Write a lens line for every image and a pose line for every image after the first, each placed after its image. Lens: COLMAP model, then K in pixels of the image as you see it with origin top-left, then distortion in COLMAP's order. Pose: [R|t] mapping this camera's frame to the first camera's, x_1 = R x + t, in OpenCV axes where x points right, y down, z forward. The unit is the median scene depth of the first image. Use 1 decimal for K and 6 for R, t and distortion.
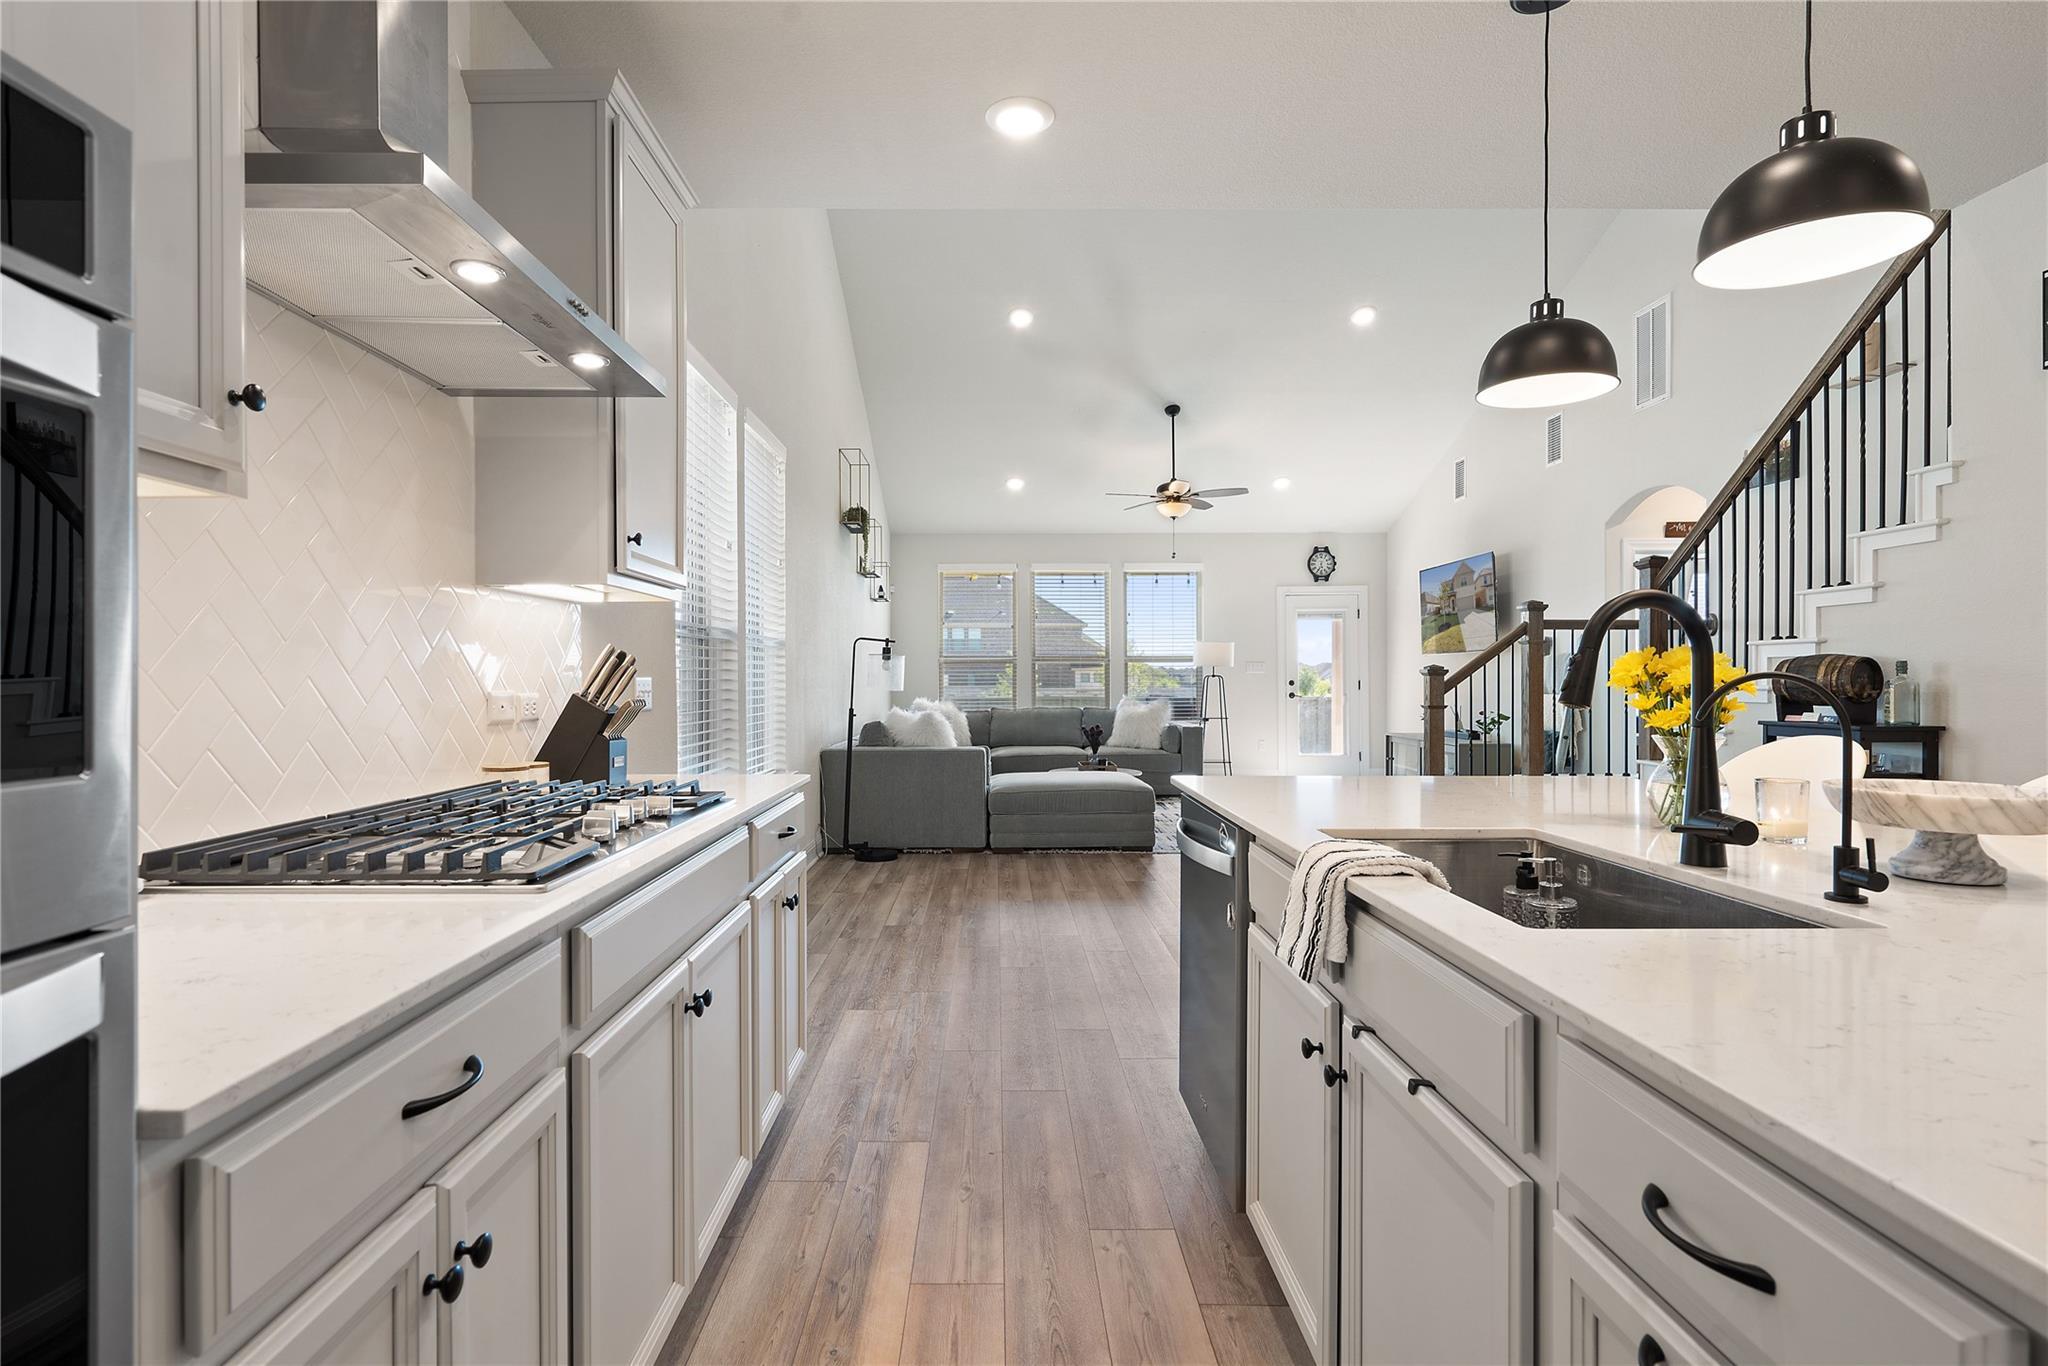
lens RADIAL K [[1011.4, 0, 989.5], [0, 1011.4, 677.1], [0, 0, 1]] dist [-0.001866, 0.000104]
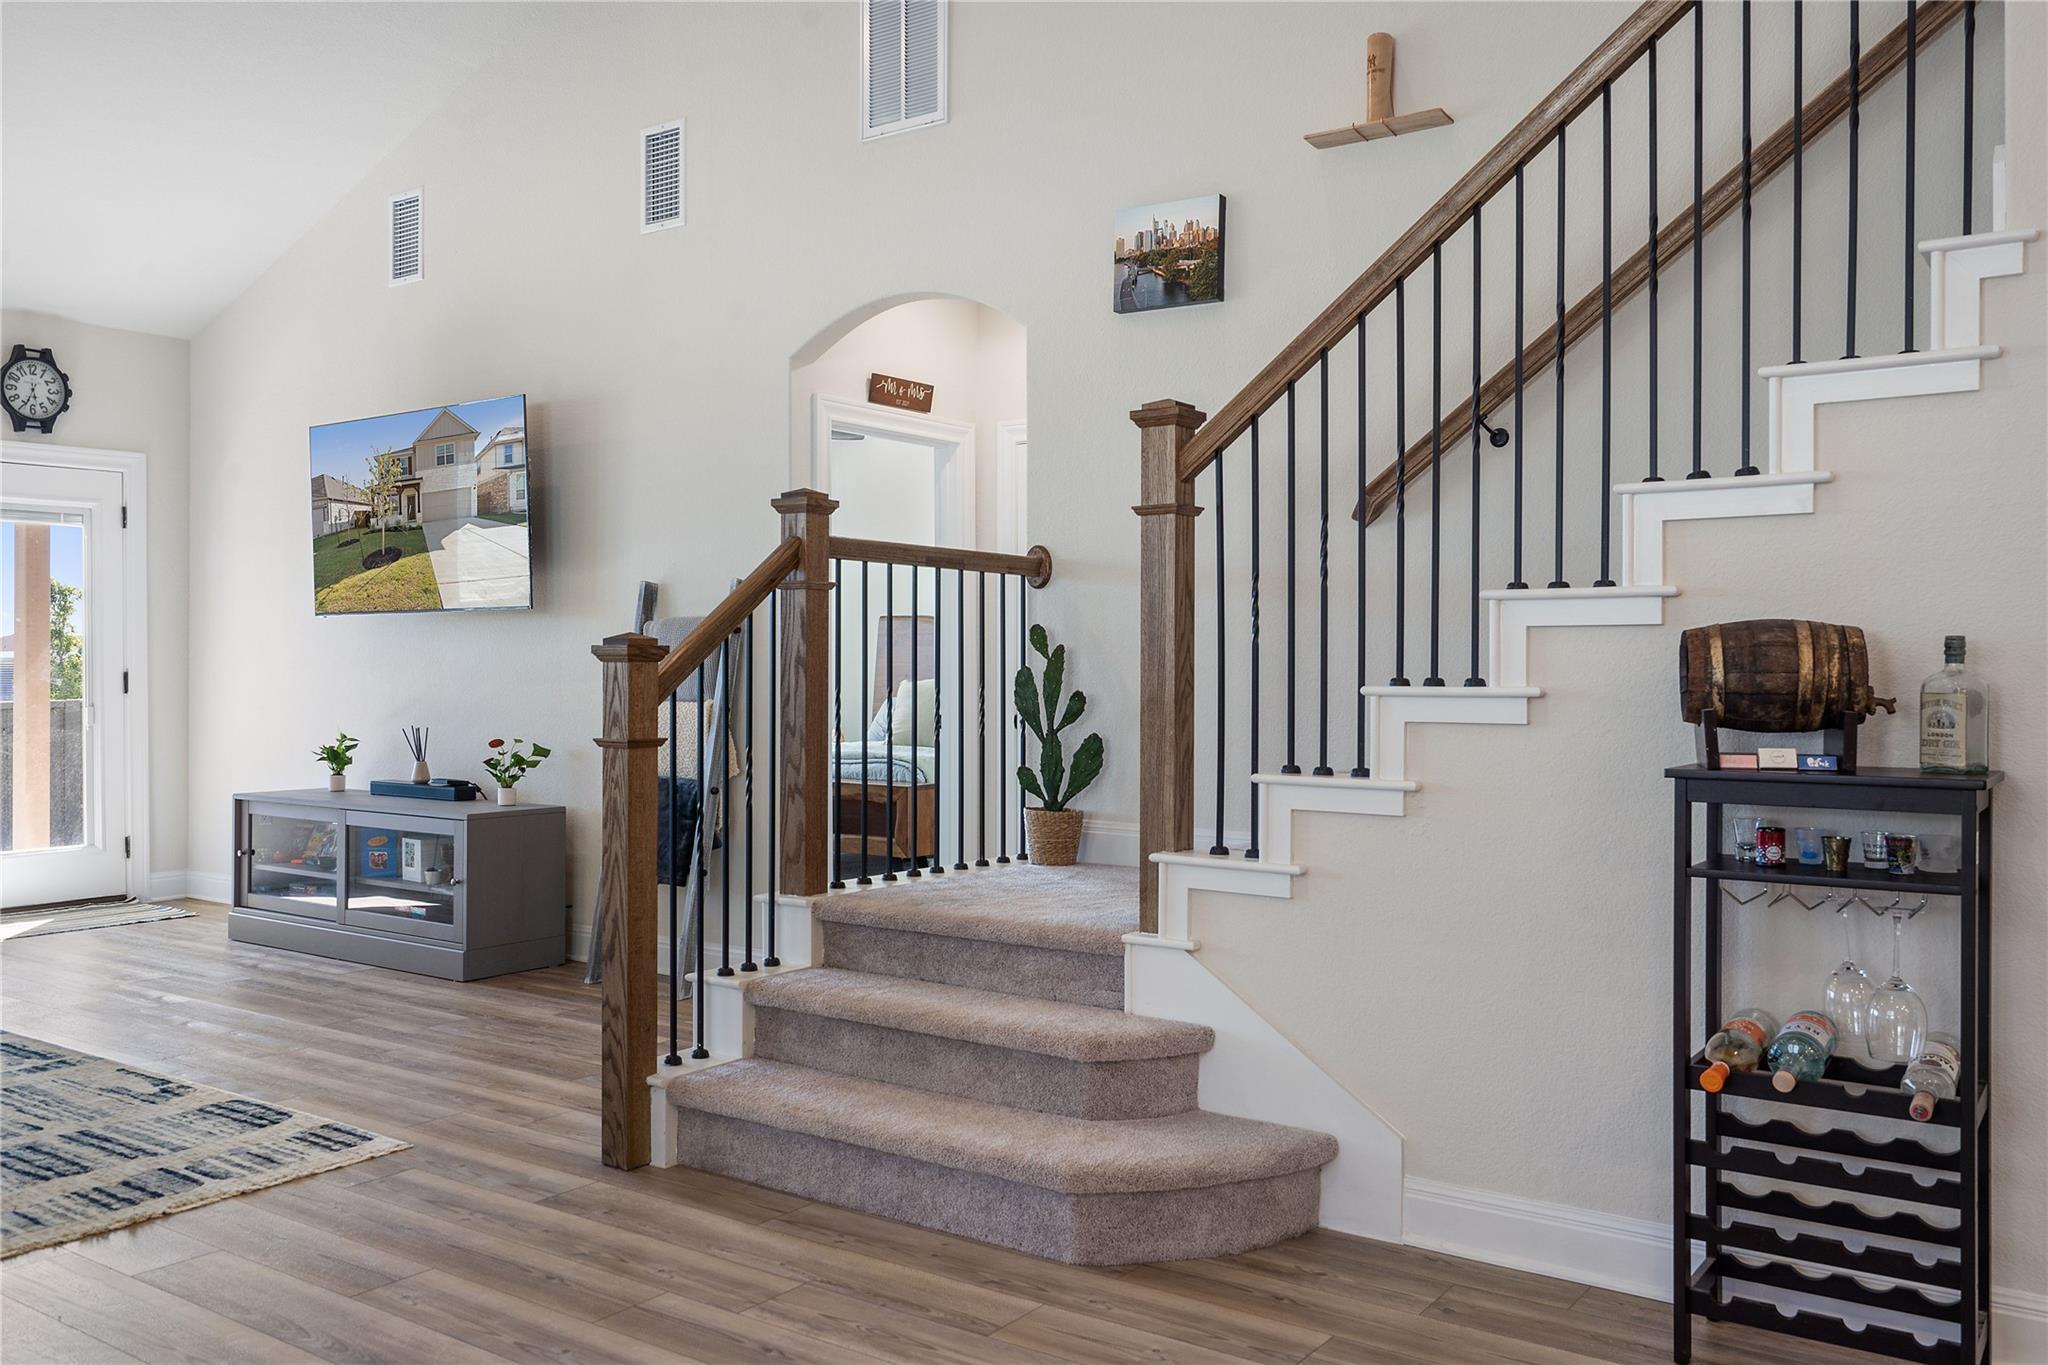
lens RADIAL K [[1641.8, 0, 1026.8], [0, 1641.8, 674.9], [0, 0, 1]] dist [0.006236, -0.000608]
pose [[0.568305, -0.001521, 0.822816, 0.009495], [-0.003575, 0.999984, 0.004317, 0.000289], [-0.822810, -0.005395, 0.568291, 0.430076]]
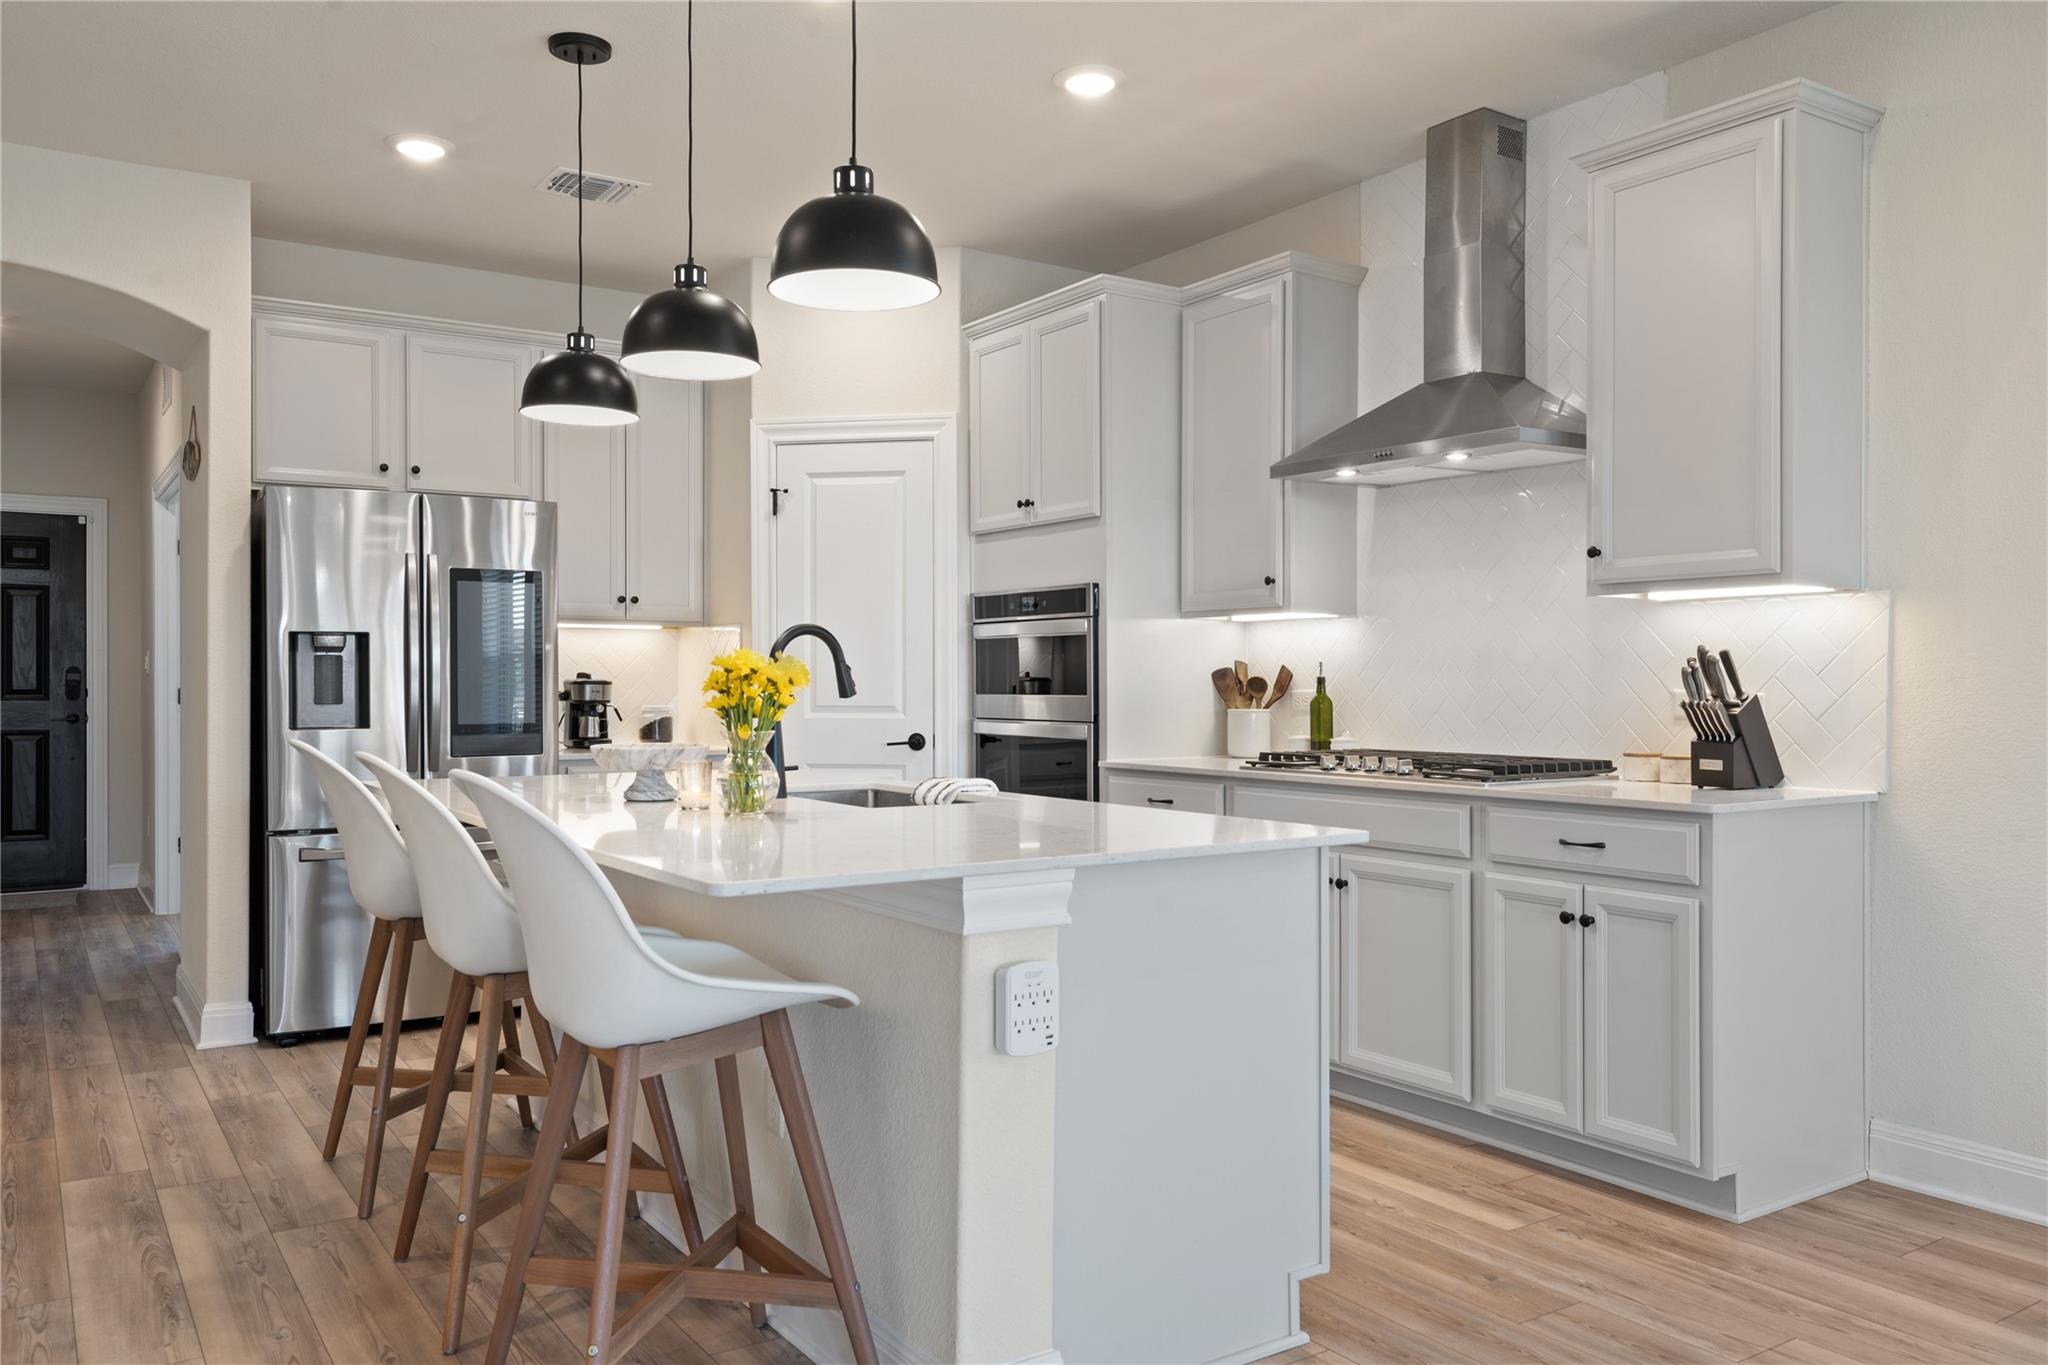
lens RADIAL K [[1535.8, 0, 1022.0], [0, 1535.8, 670.3], [0, 0, 1]] dist [0.011725, -0.002630]
pose [[-0.830743, -0.001518, -0.556654, 0.333172], [0.001694, 0.999985, -0.005255, 0.000297], [0.556654, -0.005309, -0.830728, 0.620634]]
